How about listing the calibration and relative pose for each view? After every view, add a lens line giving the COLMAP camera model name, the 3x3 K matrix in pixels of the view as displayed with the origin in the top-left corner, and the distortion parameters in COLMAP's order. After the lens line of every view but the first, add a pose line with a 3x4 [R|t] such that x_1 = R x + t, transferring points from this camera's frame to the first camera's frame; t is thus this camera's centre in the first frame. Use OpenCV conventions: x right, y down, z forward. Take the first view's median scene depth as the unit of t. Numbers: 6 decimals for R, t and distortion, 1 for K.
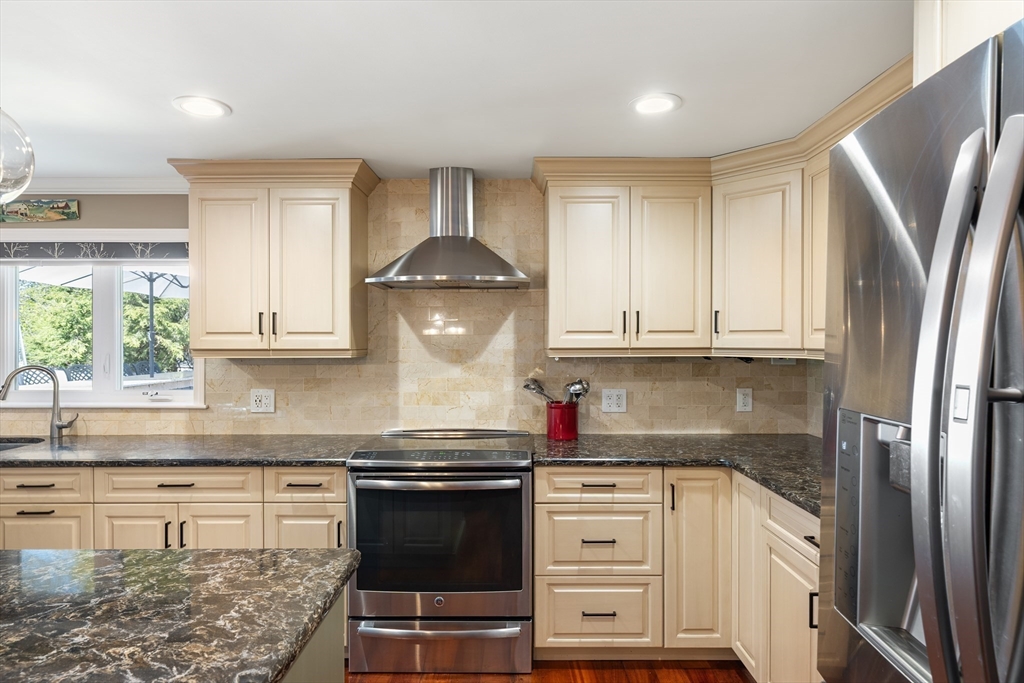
lens RADIAL K [[580.2, 0, 512.0], [0, 580.2, 341.5], [0, 0, 1]] dist [0.002311, 0.001091]
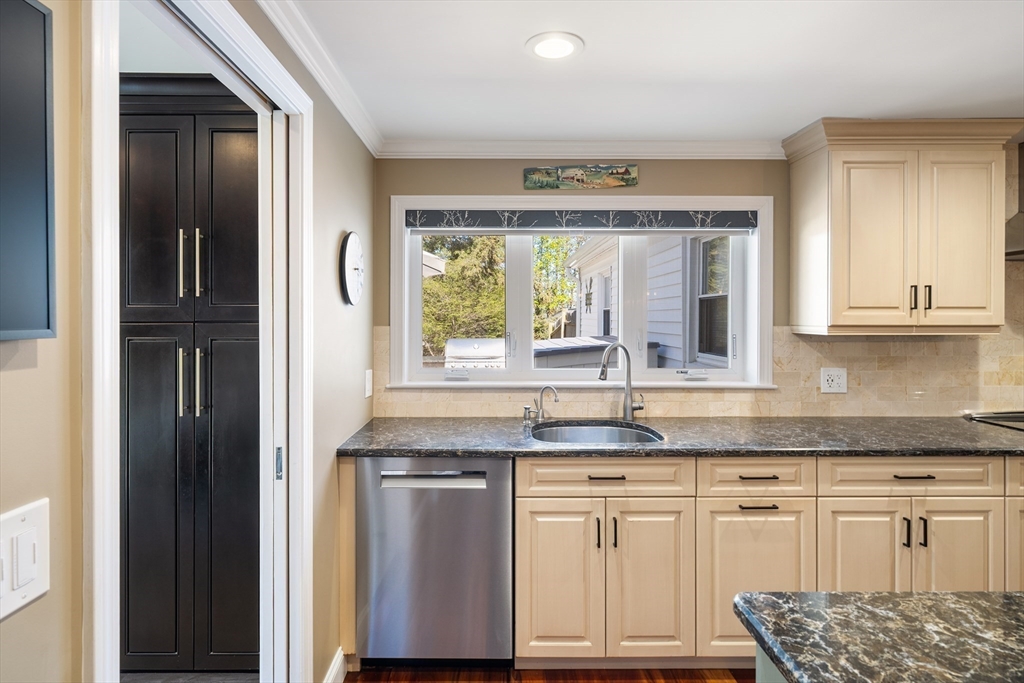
lens RADIAL K [[539.1, 0, 505.5], [0, 539.1, 317.5], [0, 0, 1]] dist [0.003351, 0.000610]
pose [[0.999944, 0.001145, 0.010539, -0.968825], [-0.001155, 0.999999, 0.000894, 0.000630], [-0.010538, -0.000906, 0.999944, 0.136267]]
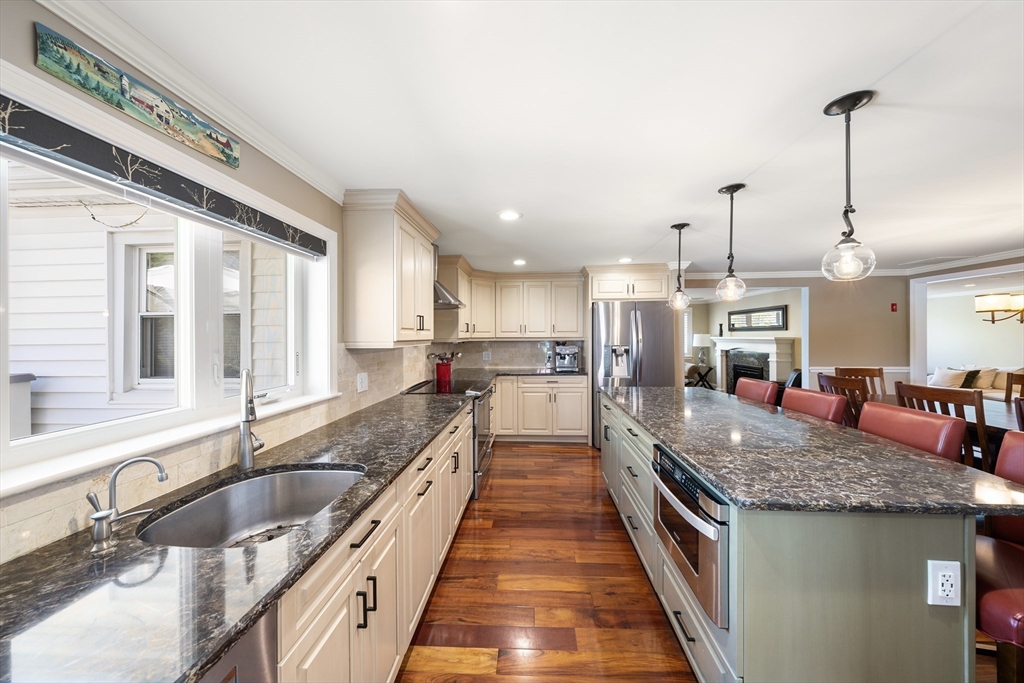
lens RADIAL K [[351.1, 0, 511.1], [0, 351.1, 335.5], [0, 0, 1]] dist [-0.000883, -0.000201]
pose [[0.066354, 0.001468, 0.997795, -1.171335], [0.008148, 0.999965, -0.002013, 0.004547], [-0.997763, 0.008263, 0.066340, 0.626724]]
